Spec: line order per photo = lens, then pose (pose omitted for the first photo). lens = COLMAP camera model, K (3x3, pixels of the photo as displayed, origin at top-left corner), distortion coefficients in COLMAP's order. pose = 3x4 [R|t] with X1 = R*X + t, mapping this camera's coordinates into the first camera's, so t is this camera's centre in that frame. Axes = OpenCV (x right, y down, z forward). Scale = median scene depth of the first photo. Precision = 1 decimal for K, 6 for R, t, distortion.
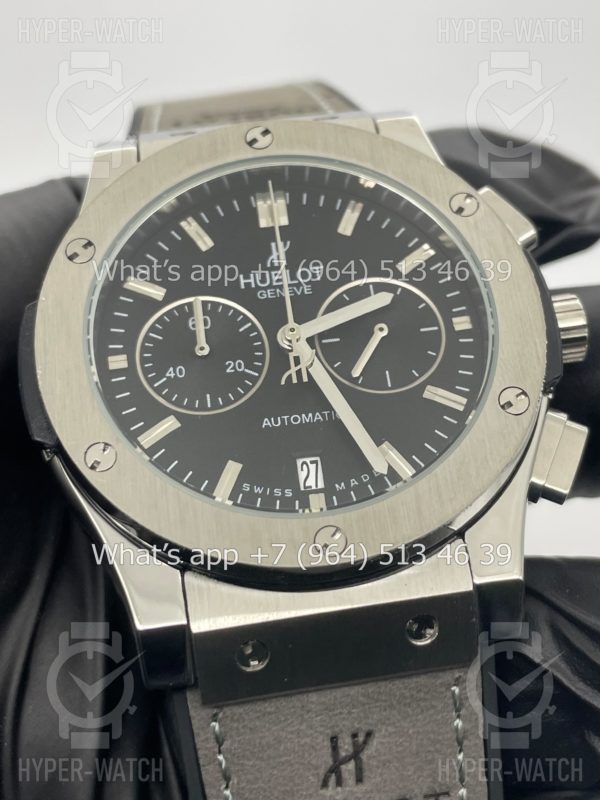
lens RADIAL K [[1254.6, 0, 284.2], [0, 1254.6, 398.7], [0, 0, 1]] dist [0.052048, -0.036118]
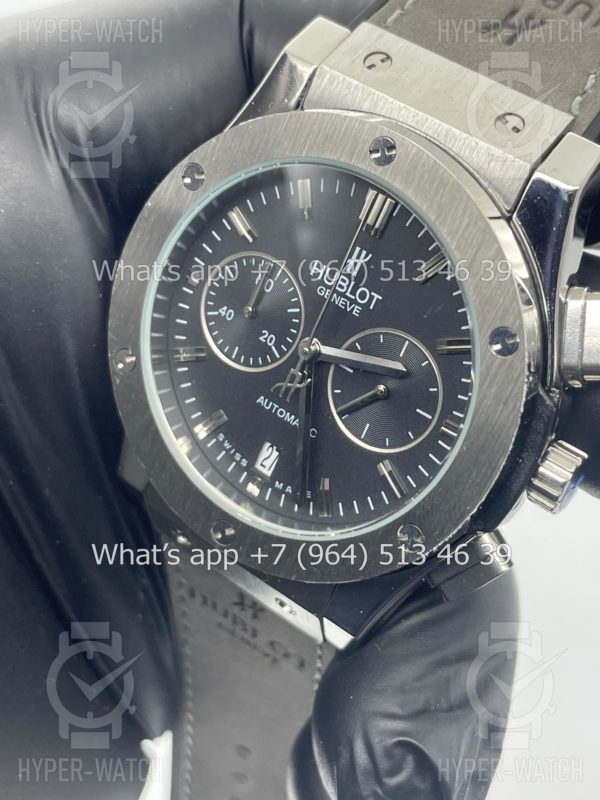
lens RADIAL K [[1227.8, 0, 300.0], [0, 1227.8, 400.0], [0, 0, 1]] dist [-0.018537, -0.069462]
pose [[0.730519, 0.600733, -0.324750, 0.368657], [-0.224013, 0.660041, 0.717052, -0.777912], [0.645105, -0.451072, 0.616744, 0.323853]]
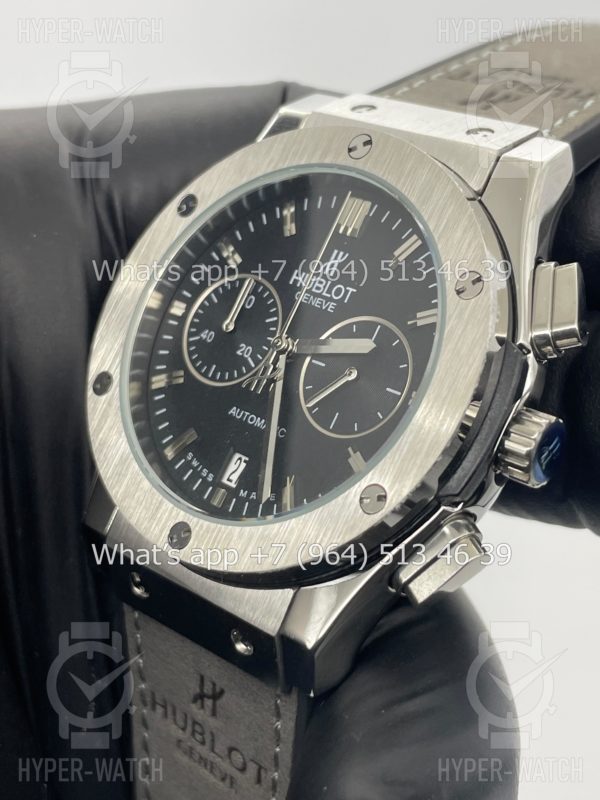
lens RADIAL K [[1227.8, 0, 300.0], [0, 1227.8, 400.0], [0, 0, 1]] dist [-0.018537, -0.069462]
pose [[0.673168, 0.420165, -0.608528, 0.674188], [-0.238112, 0.902233, 0.359552, -0.389564], [0.700105, -0.097141, 0.707401, 0.262831]]
